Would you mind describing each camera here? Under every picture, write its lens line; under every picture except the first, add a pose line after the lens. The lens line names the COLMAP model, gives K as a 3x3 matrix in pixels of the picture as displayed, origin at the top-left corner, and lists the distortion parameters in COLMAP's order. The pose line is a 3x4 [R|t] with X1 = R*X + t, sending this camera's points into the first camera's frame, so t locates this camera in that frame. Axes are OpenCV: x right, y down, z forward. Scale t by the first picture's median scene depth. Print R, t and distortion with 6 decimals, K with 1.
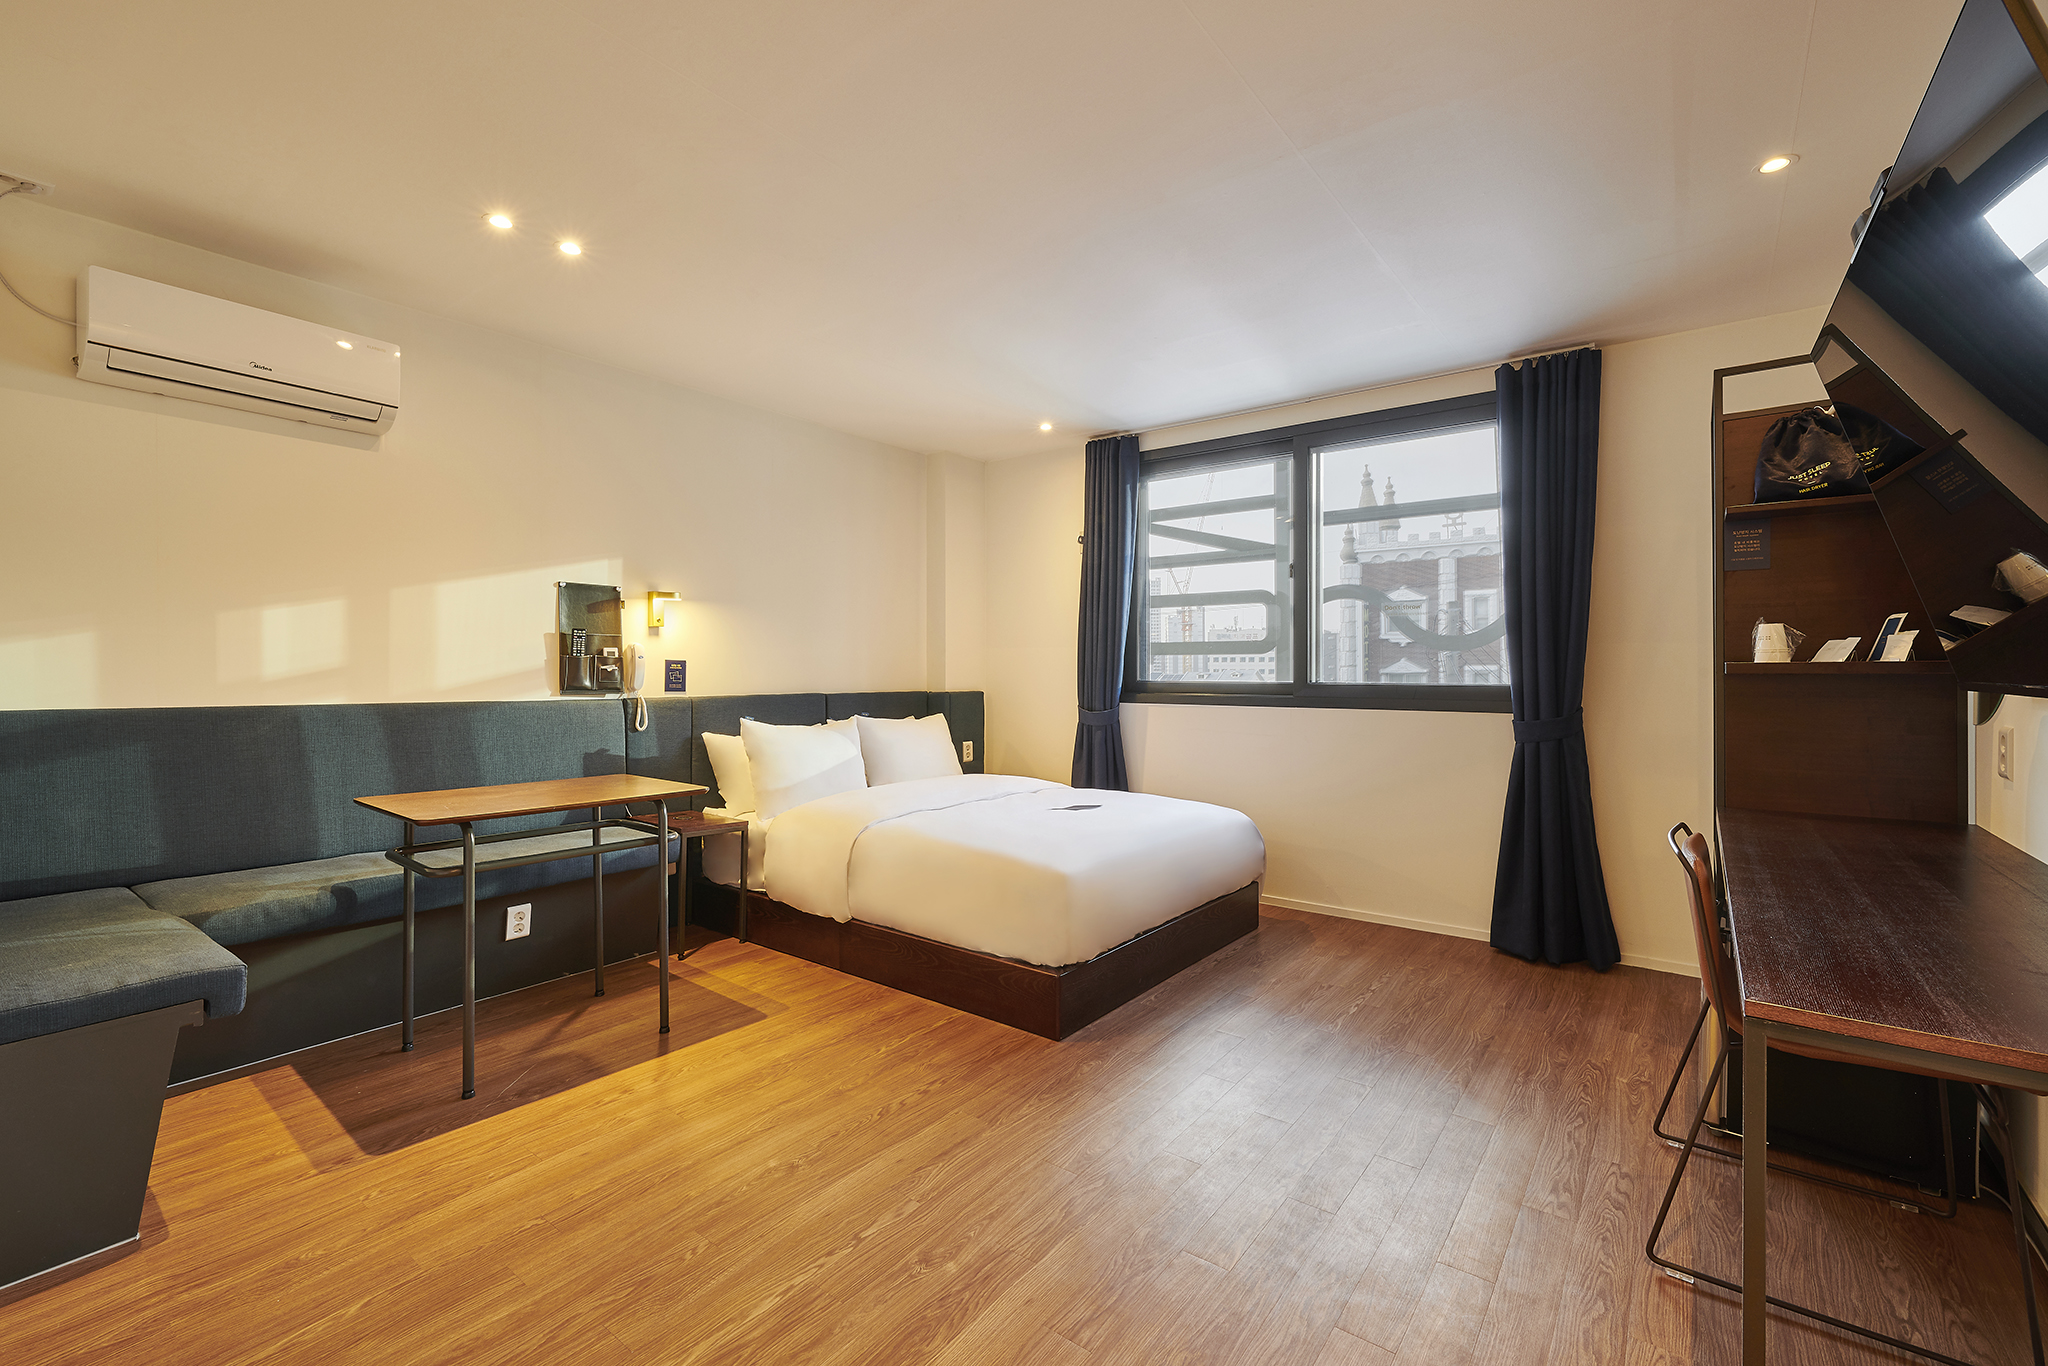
lens RADIAL K [[848.6, 0, 1024.0], [0, 848.6, 683.0], [0, 0, 1]] dist [0.000113, 0.000009]
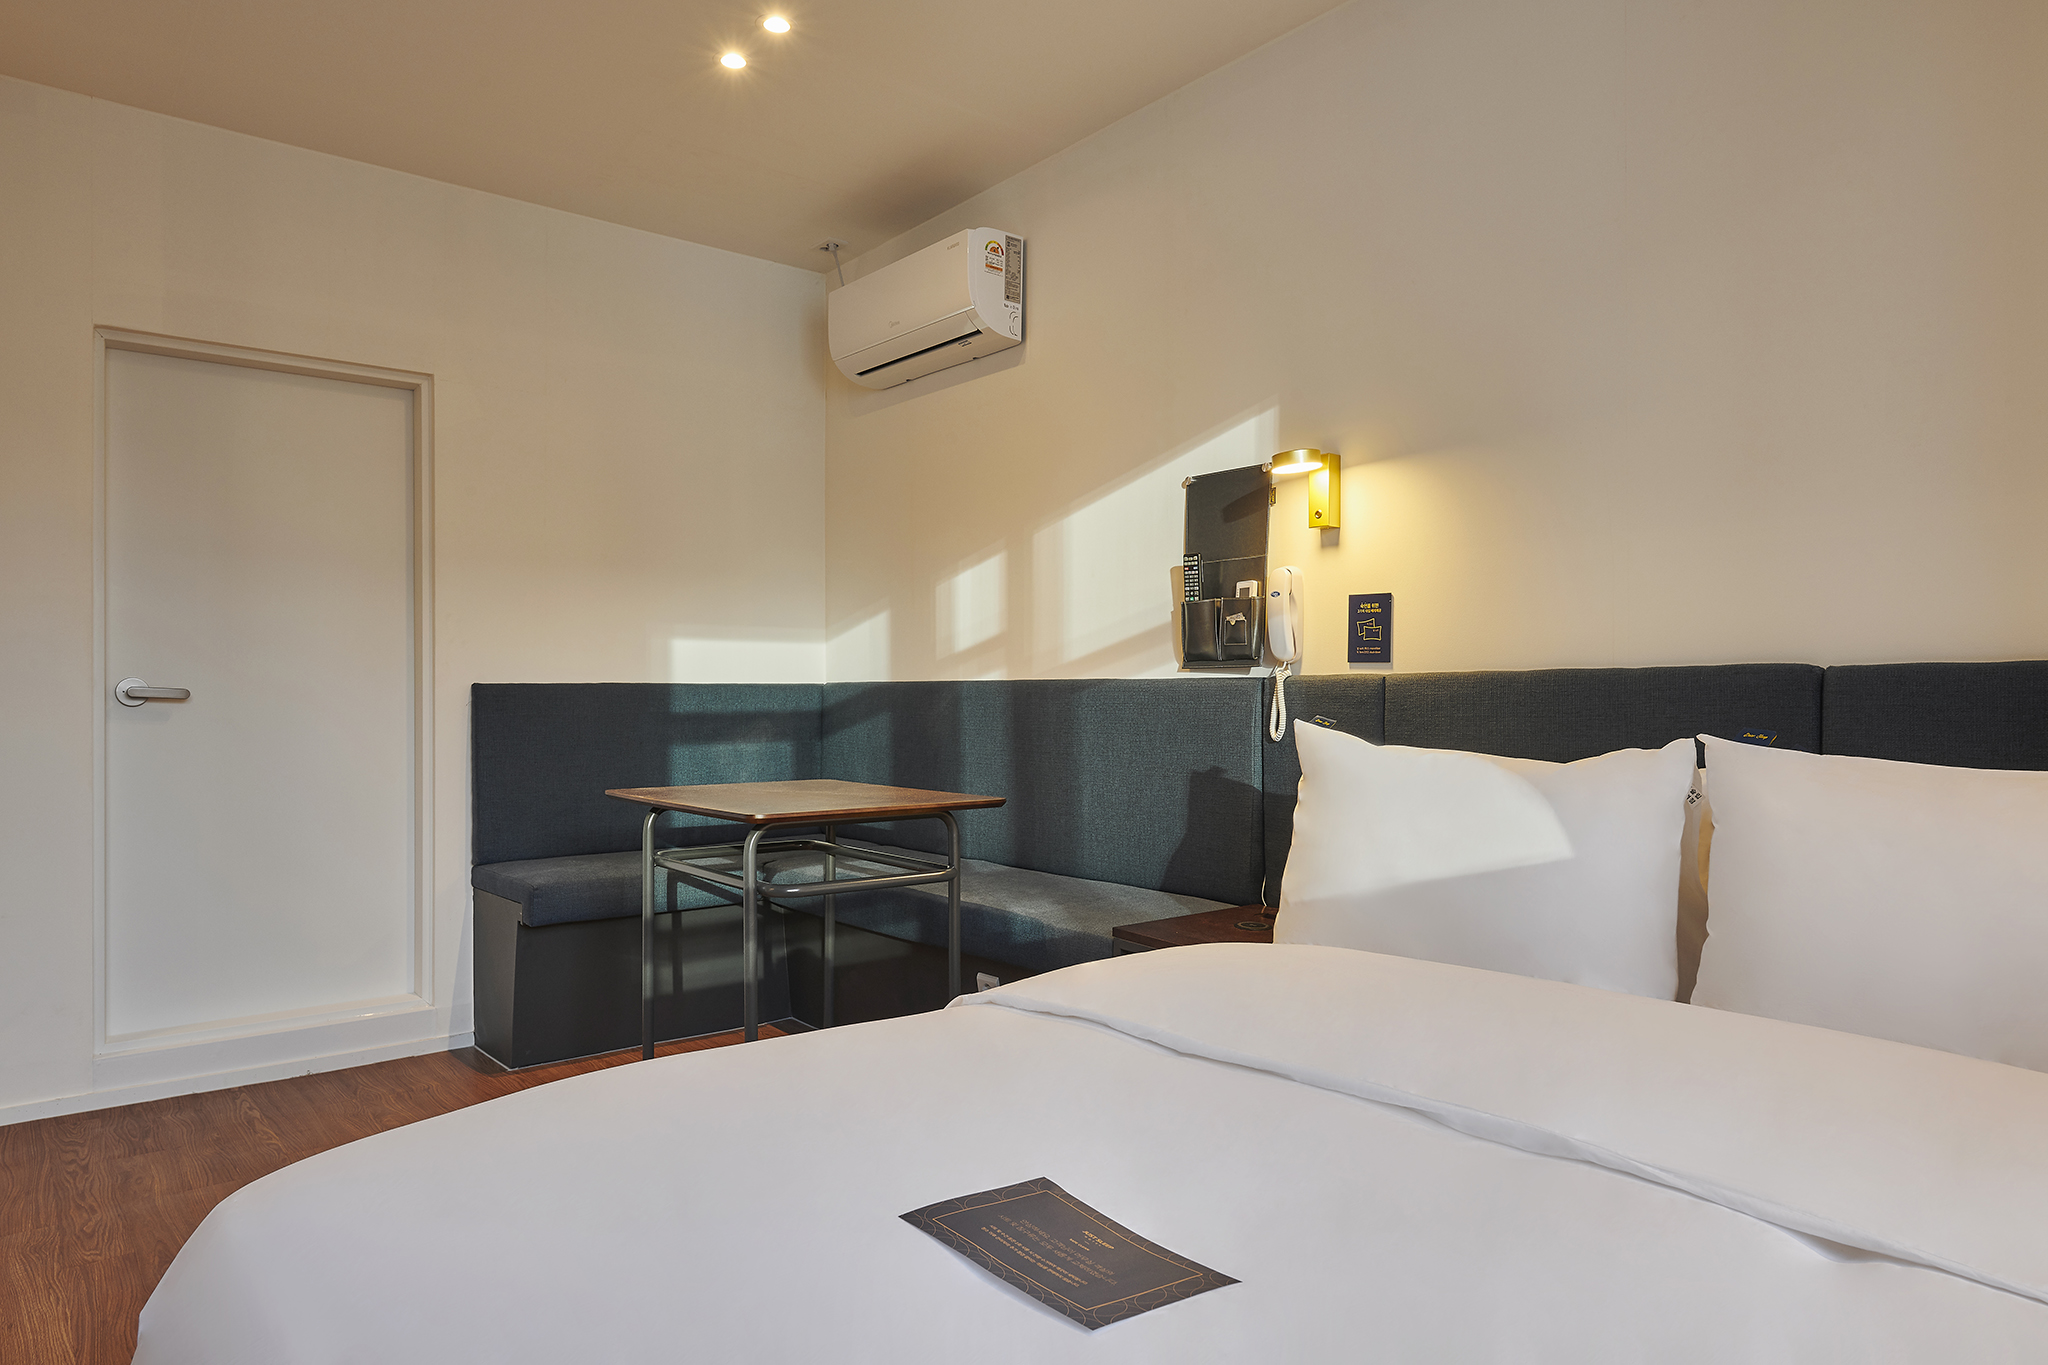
lens RADIAL K [[1230.5, 0, 1012.7], [0, 1230.5, 720.8], [0, 0, 1]] dist [-0.005261, -0.002324]
pose [[-0.227250, 0.041480, -0.972953, 0.300969], [0.015655, 0.999119, 0.038939, 0.013466], [0.973711, -0.006383, -0.227699, 1.011683]]
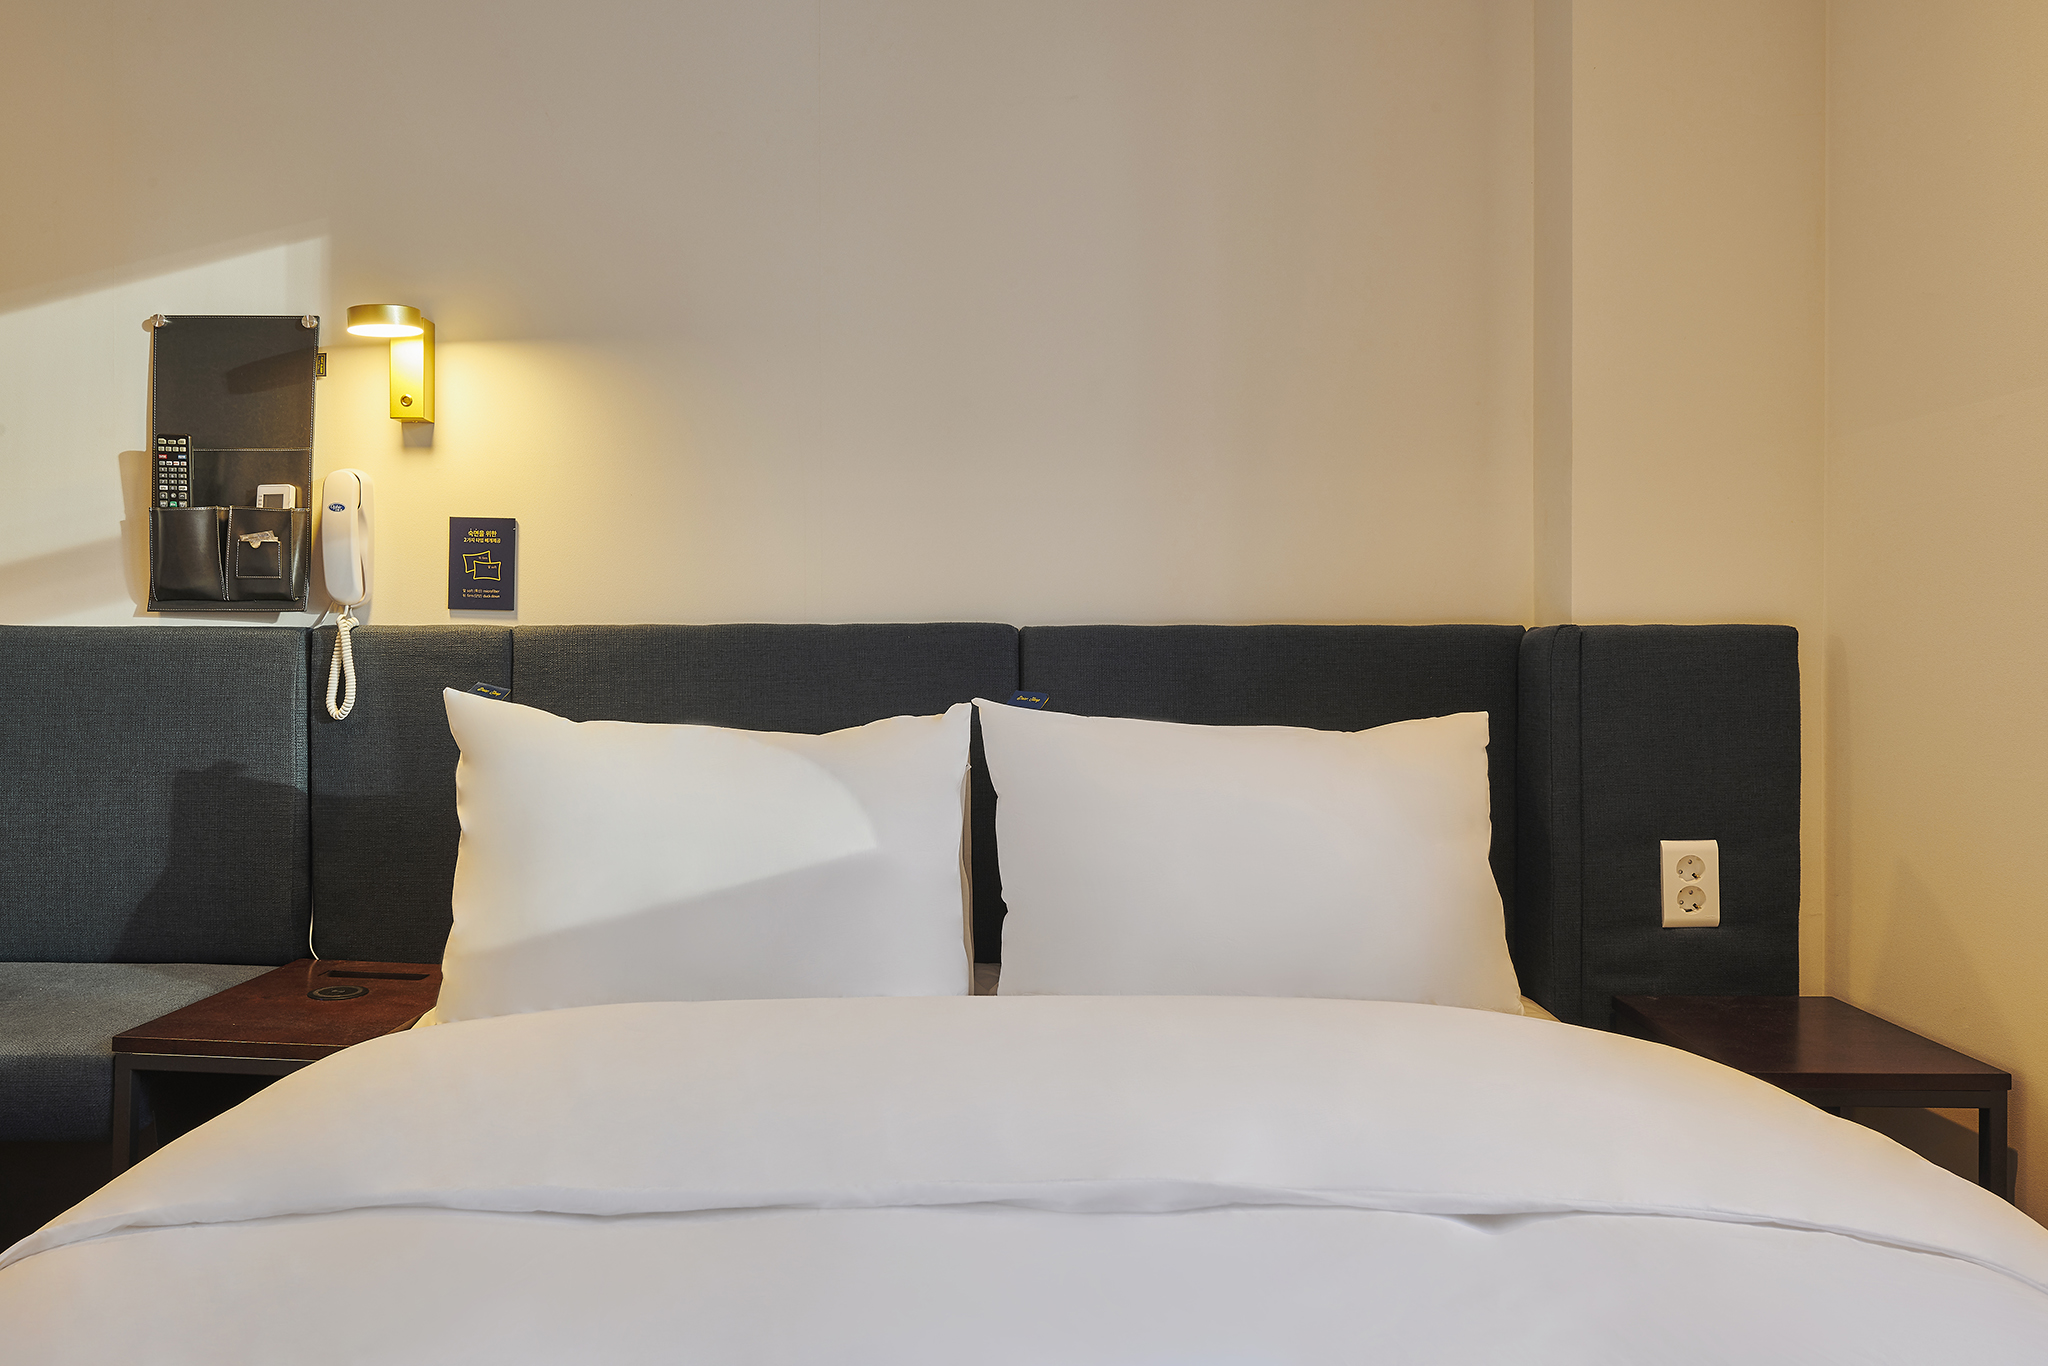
lens RADIAL K [[1414.8, 0, 1024.0], [0, 1414.8, 683.0], [0, 0, 1]] dist [-0.002053, -0.000918]
pose [[0.601616, 0.038500, -0.797857, 0.187871], [-0.007685, 0.999071, 0.042415, 0.014518], [0.798748, -0.019386, 0.601353, 0.872224]]
